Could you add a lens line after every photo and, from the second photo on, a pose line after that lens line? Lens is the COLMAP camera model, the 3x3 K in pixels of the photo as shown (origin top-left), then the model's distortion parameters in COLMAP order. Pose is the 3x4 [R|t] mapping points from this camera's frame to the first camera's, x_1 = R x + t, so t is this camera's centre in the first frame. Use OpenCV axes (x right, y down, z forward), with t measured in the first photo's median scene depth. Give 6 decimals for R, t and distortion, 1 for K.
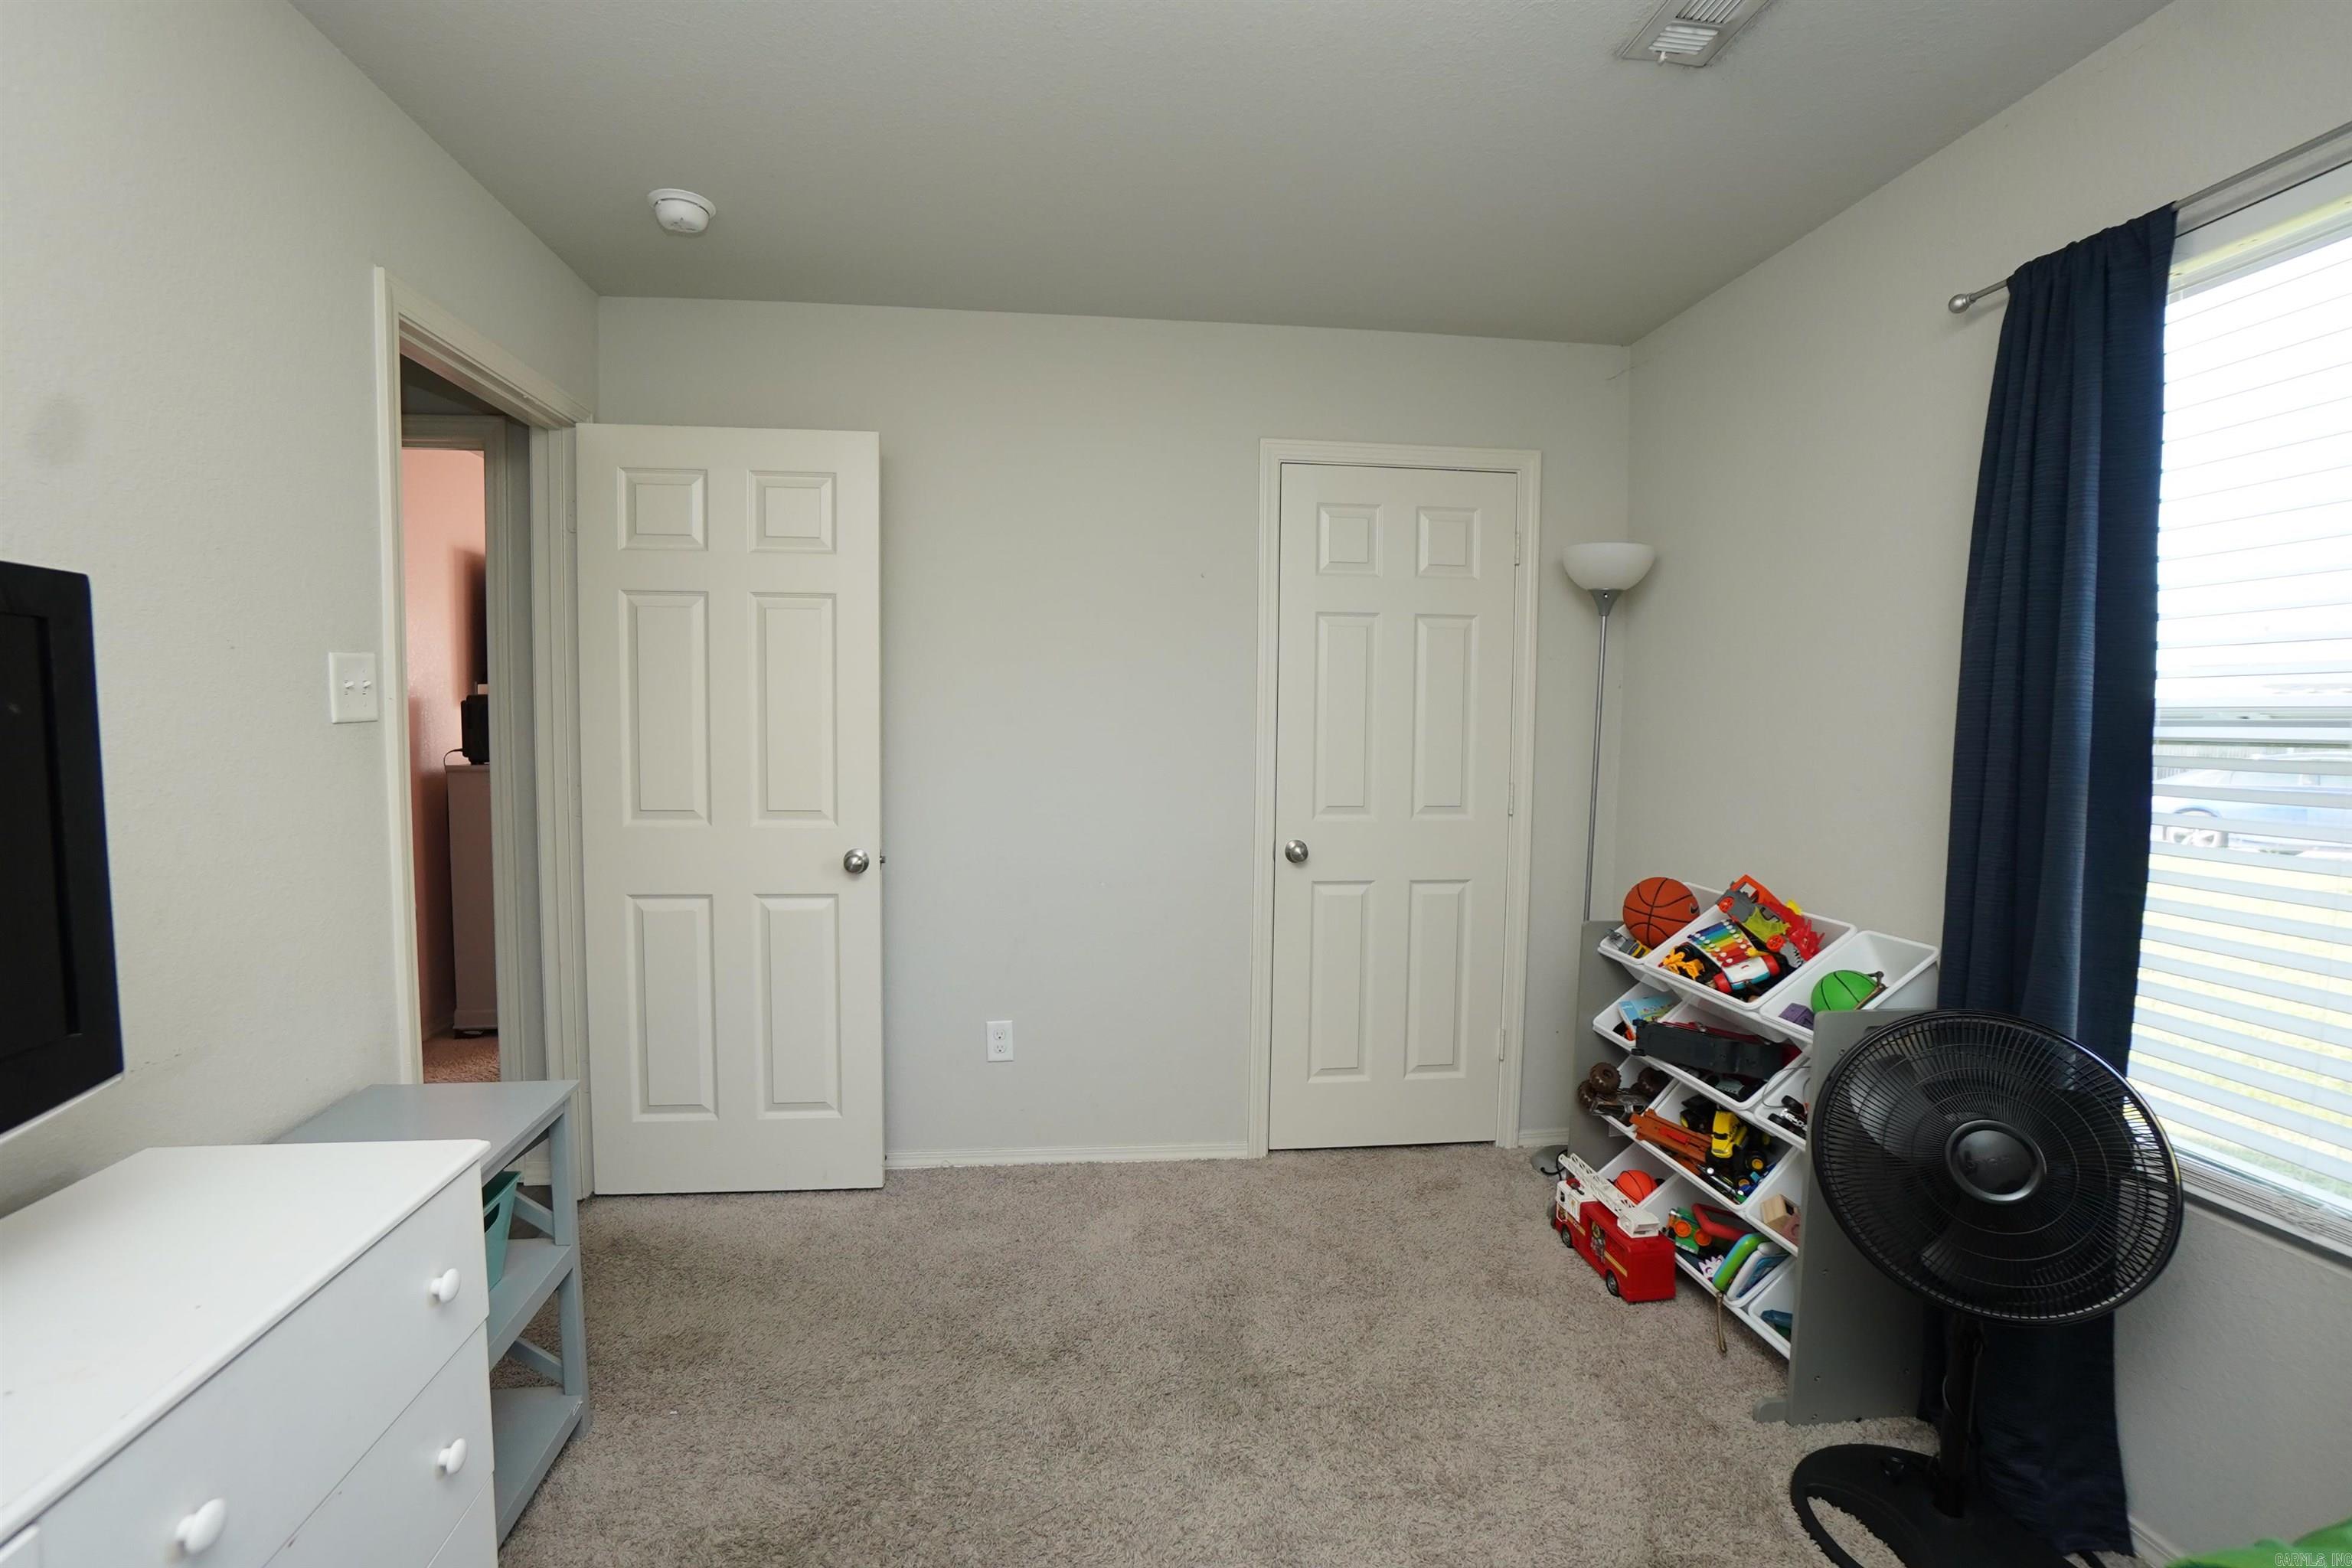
lens RADIAL K [[1055.4, 0, 1148.3], [0, 1055.4, 781.3], [0, 0, 1]] dist [-0.011757, 0.000150]
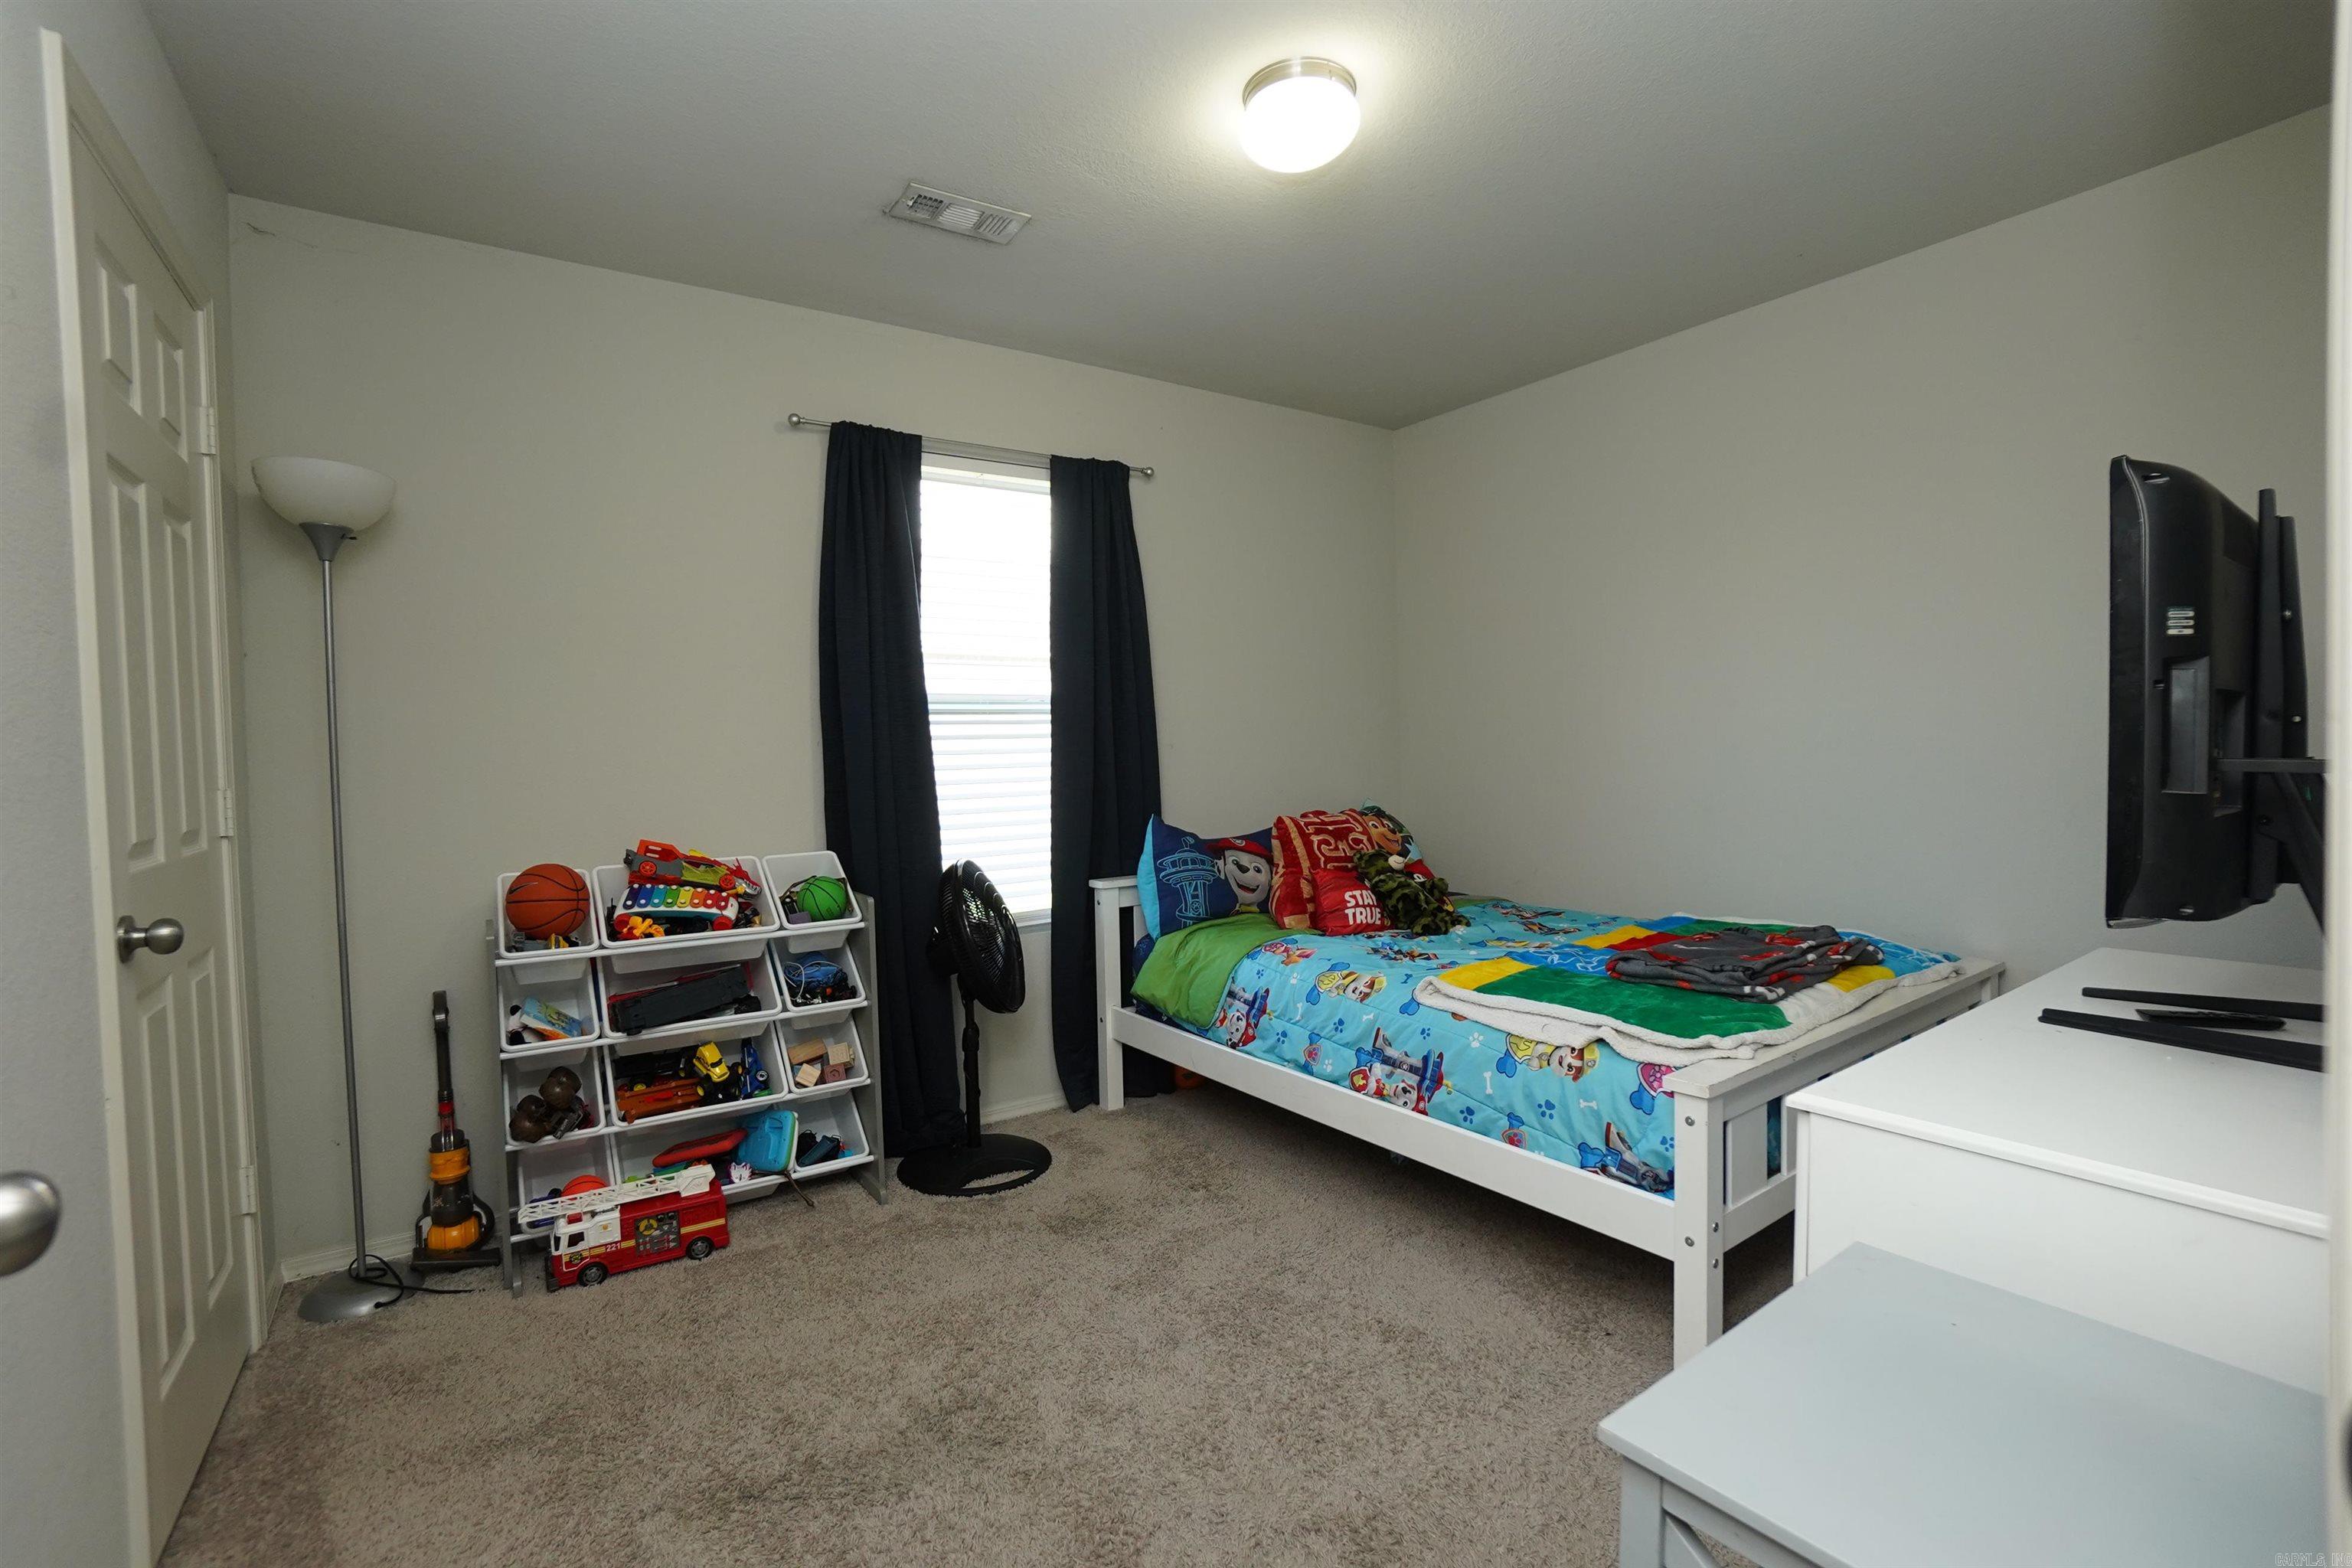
lens RADIAL K [[1055.4, 0, 1148.3], [0, 1055.4, 781.3], [0, 0, 1]] dist [-0.011757, 0.000150]
pose [[-0.453234, -0.020077, 0.891166, -0.601497], [0.072224, 0.995632, 0.059163, 0.001782], [-0.888461, 0.091179, -0.449804, 0.960050]]
